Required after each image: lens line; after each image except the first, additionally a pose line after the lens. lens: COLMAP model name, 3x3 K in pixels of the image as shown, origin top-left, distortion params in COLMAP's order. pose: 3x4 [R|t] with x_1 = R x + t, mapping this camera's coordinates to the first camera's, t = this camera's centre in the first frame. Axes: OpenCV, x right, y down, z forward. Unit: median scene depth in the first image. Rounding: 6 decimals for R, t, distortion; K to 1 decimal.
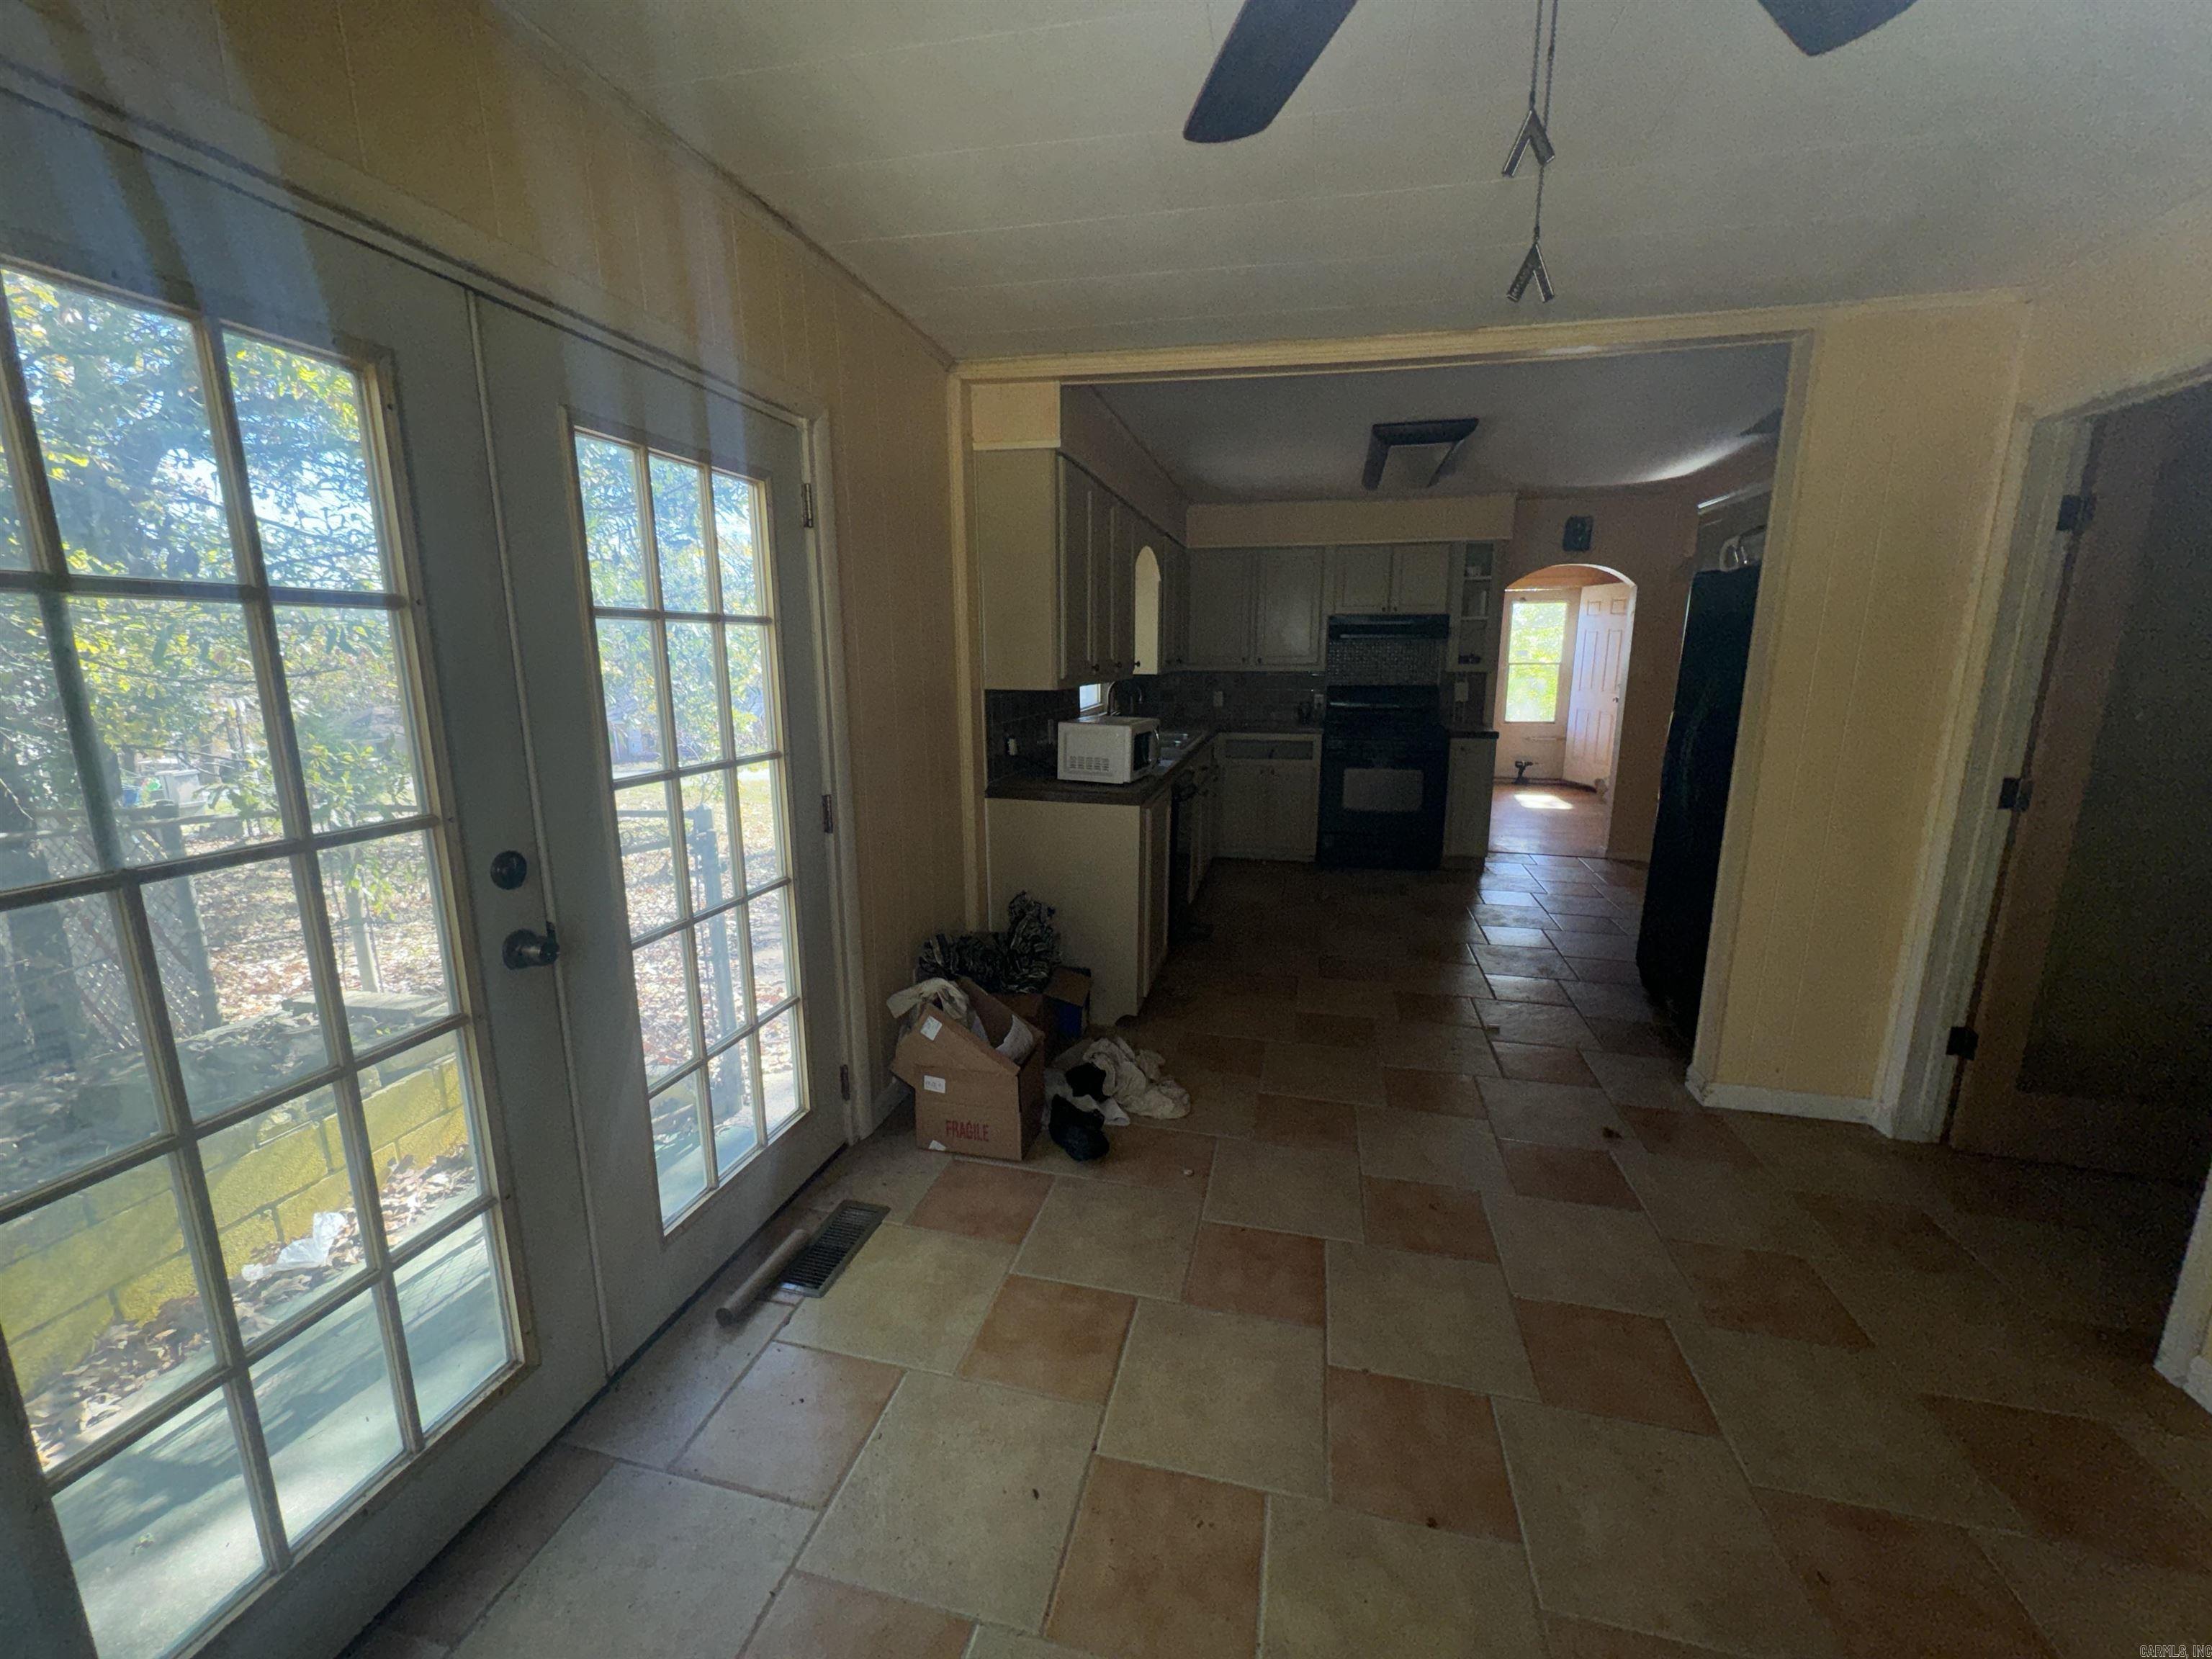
lens RADIAL K [[878.0, 0, 1107.5], [0, 878.0, 831.0], [0, 0, 1]] dist [-0.000665, 0.000236]
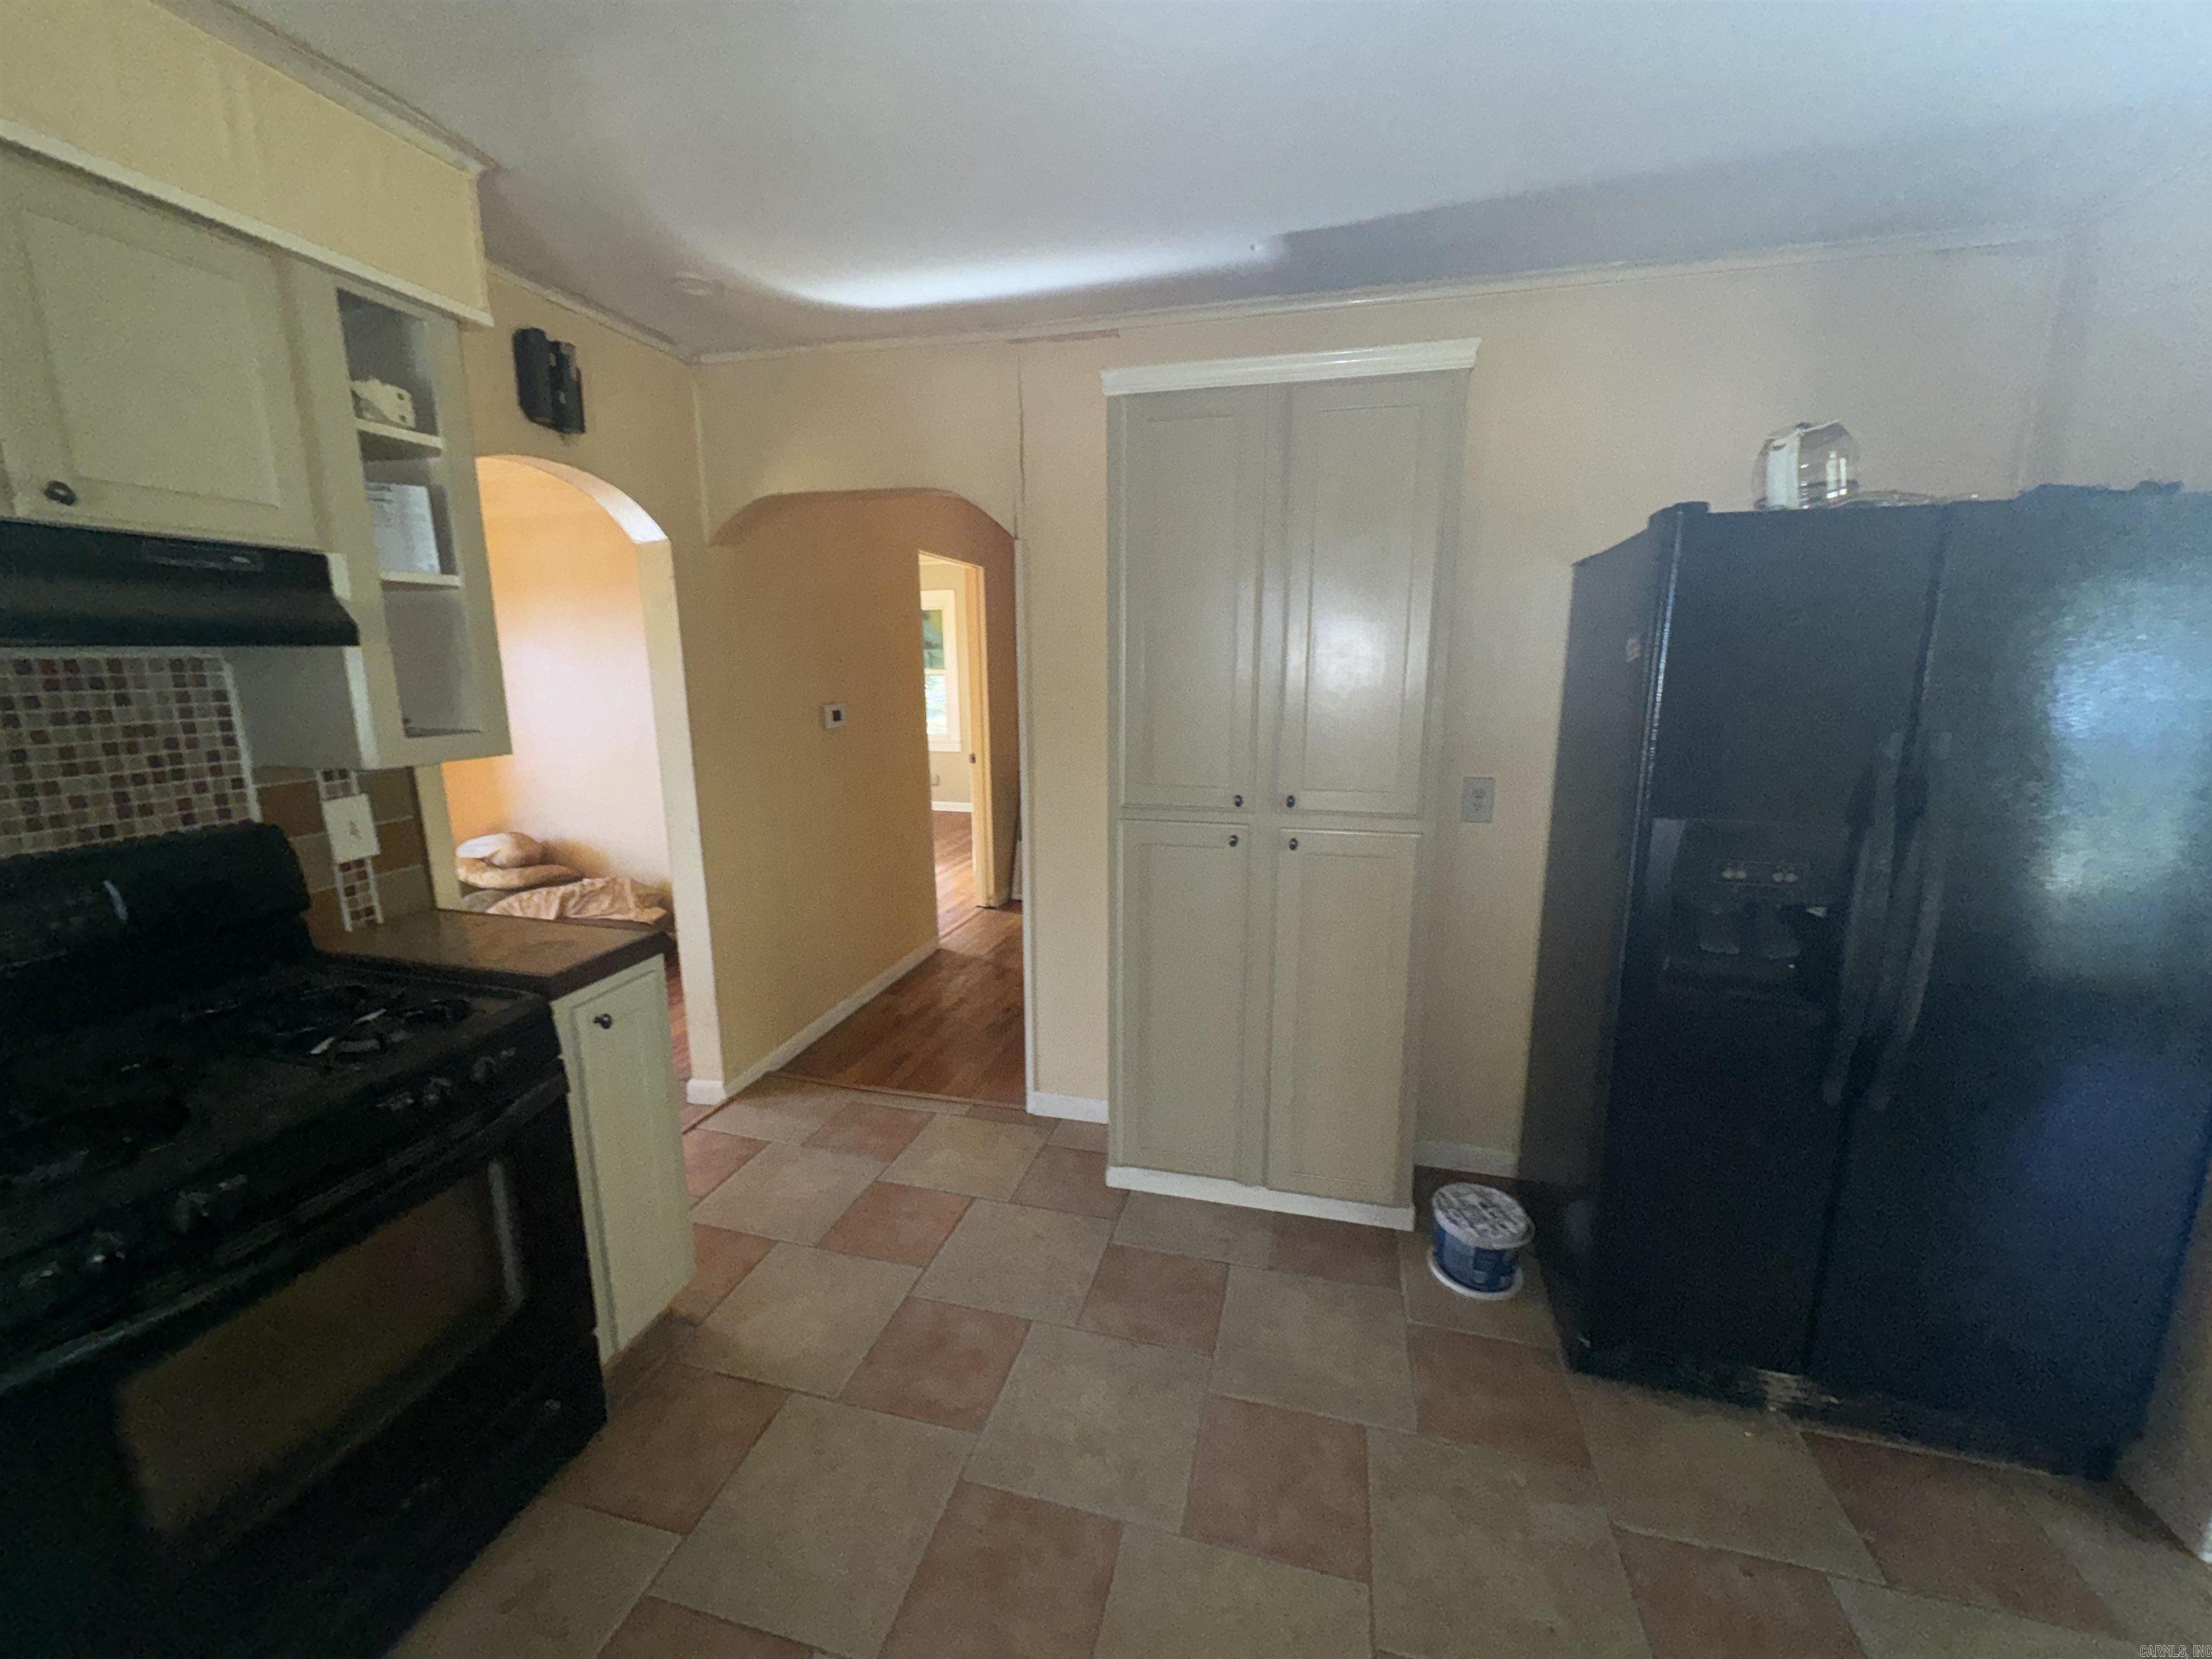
lens RADIAL K [[878.0, 0, 1107.5], [0, 878.0, 831.0], [0, 0, 1]] dist [-0.000665, 0.000236]
pose [[0.014534, -0.188515, 0.981963, 0.215634], [0.206808, 0.961398, 0.181506, -0.292487], [-0.978274, 0.200439, 0.052959, 1.358200]]
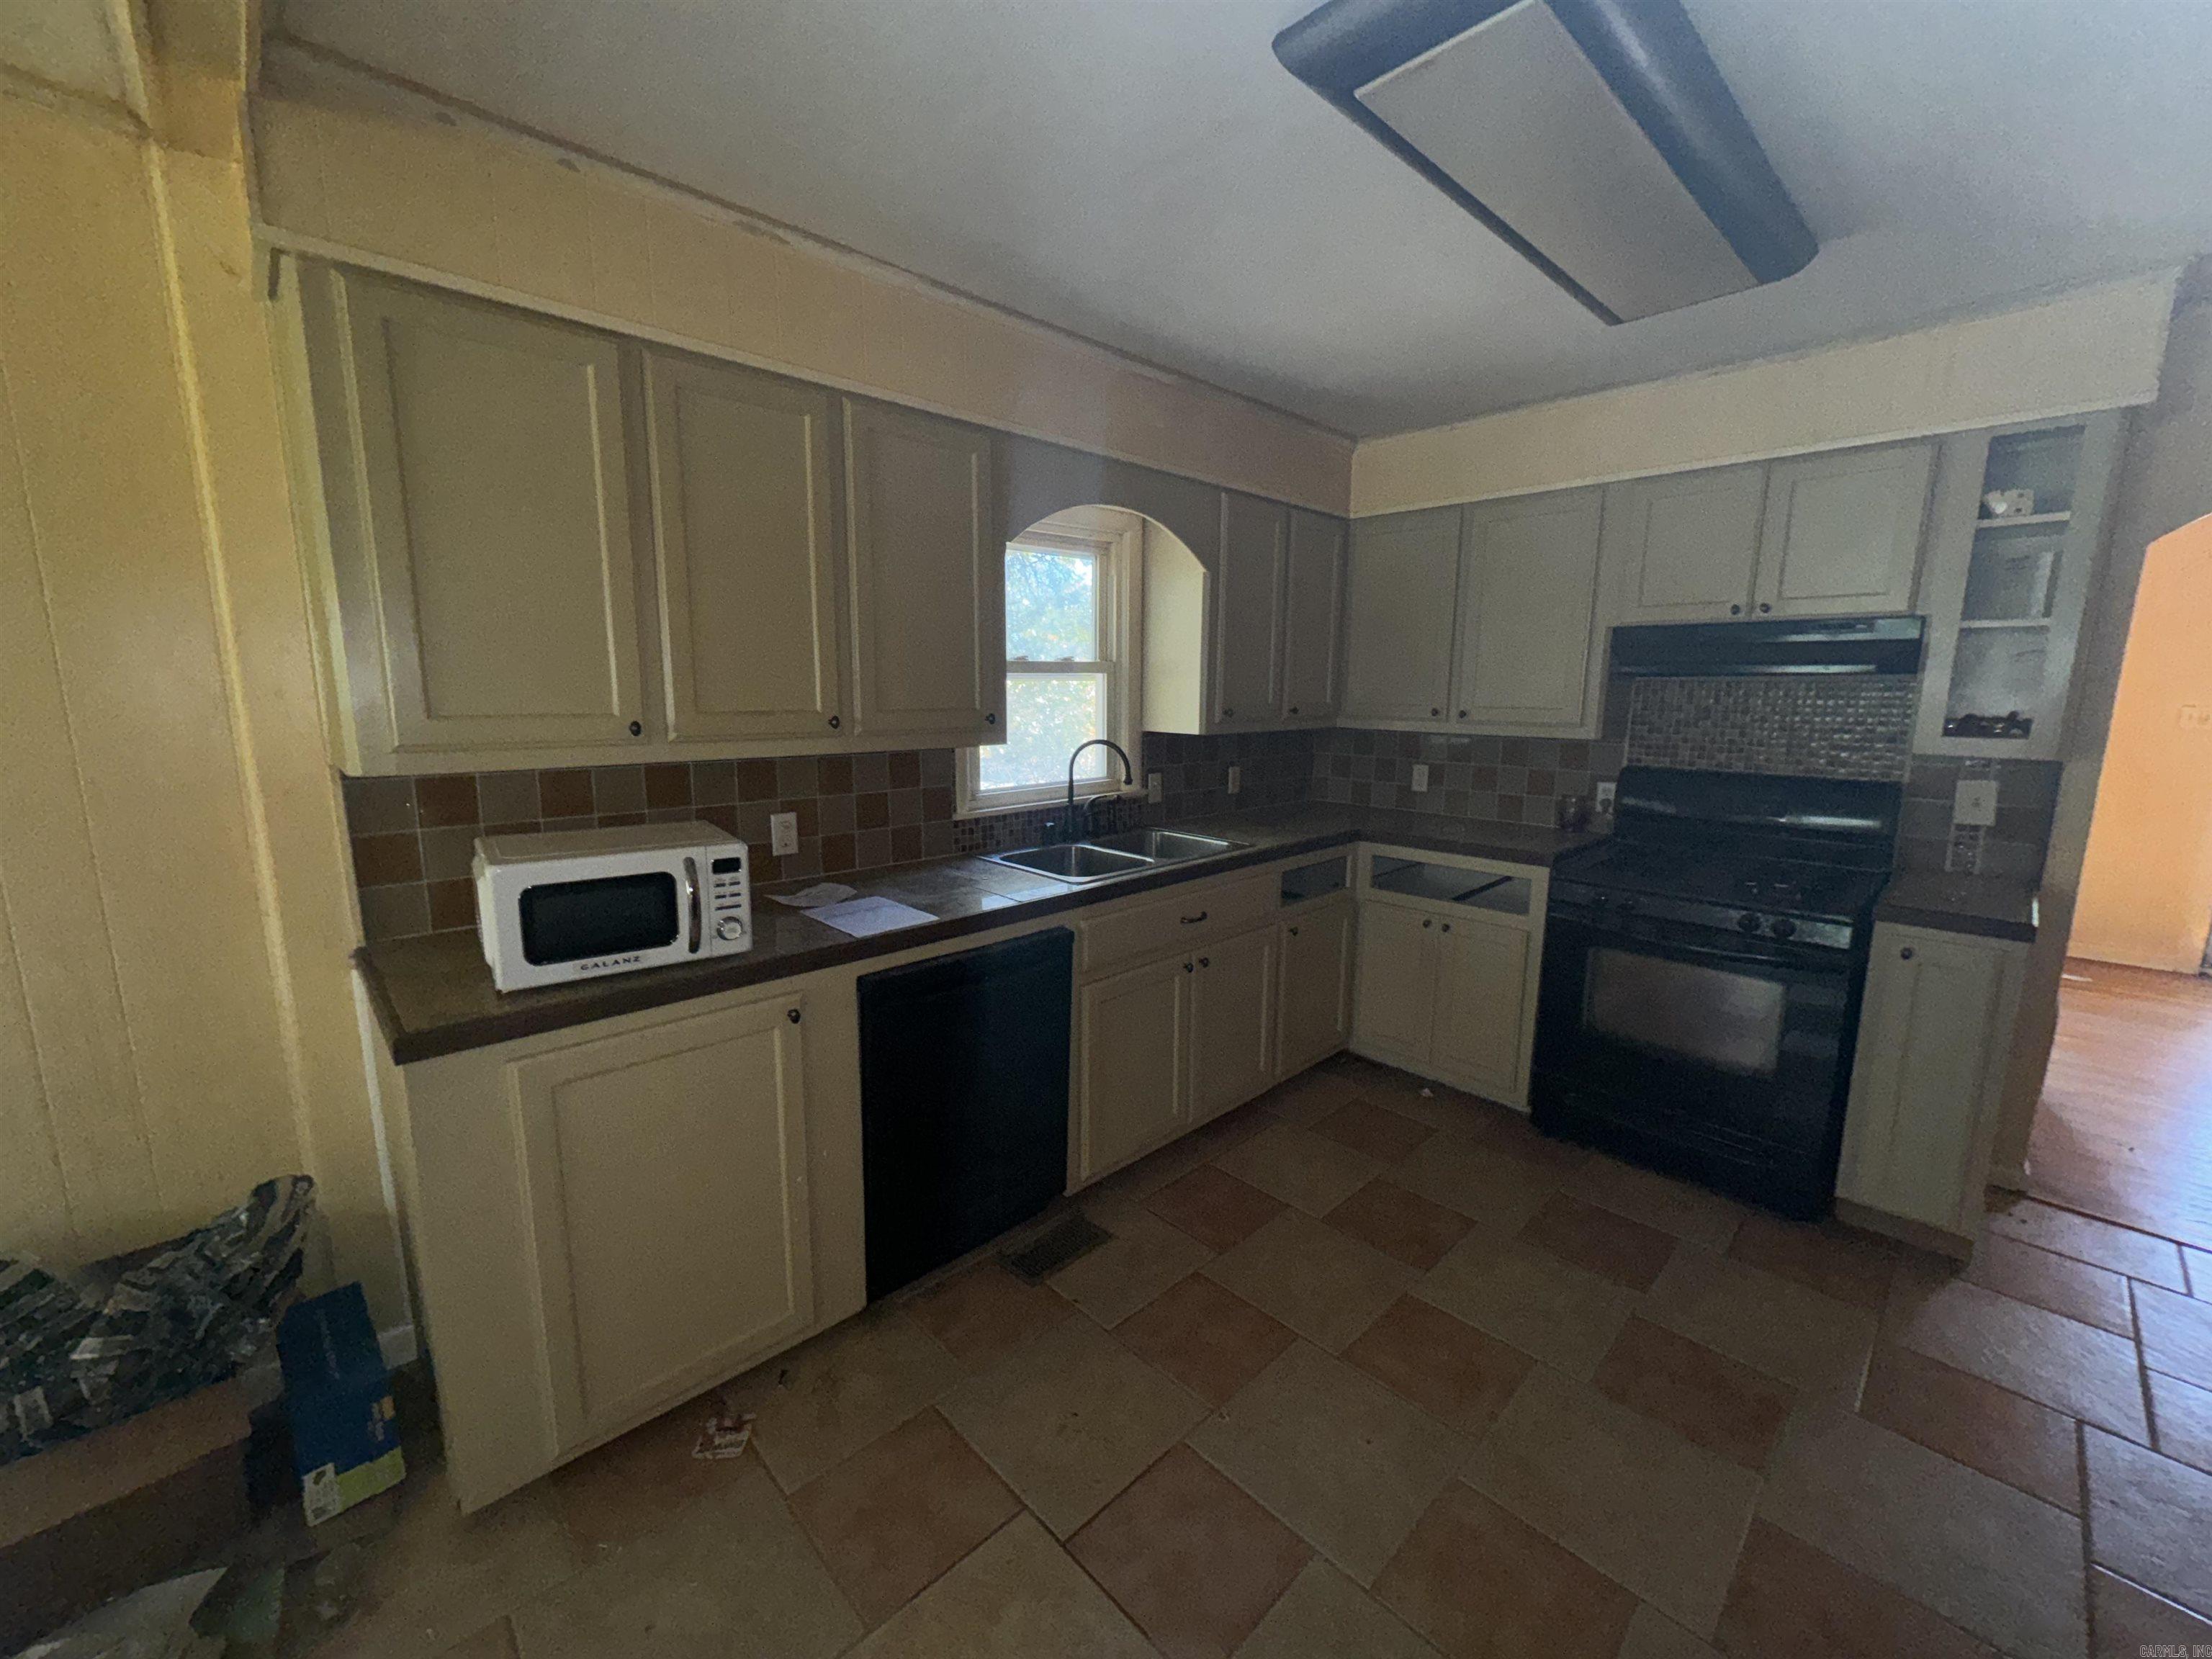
lens RADIAL K [[878.0, 0, 1107.5], [0, 878.0, 831.0], [0, 0, 1]] dist [-0.000665, 0.000236]
pose [[0.839049, 0.096709, -0.535391, 0.521610], [-0.118646, 0.992915, -0.006587, -0.172395], [0.530961, 0.069049, 0.844579, 0.799337]]
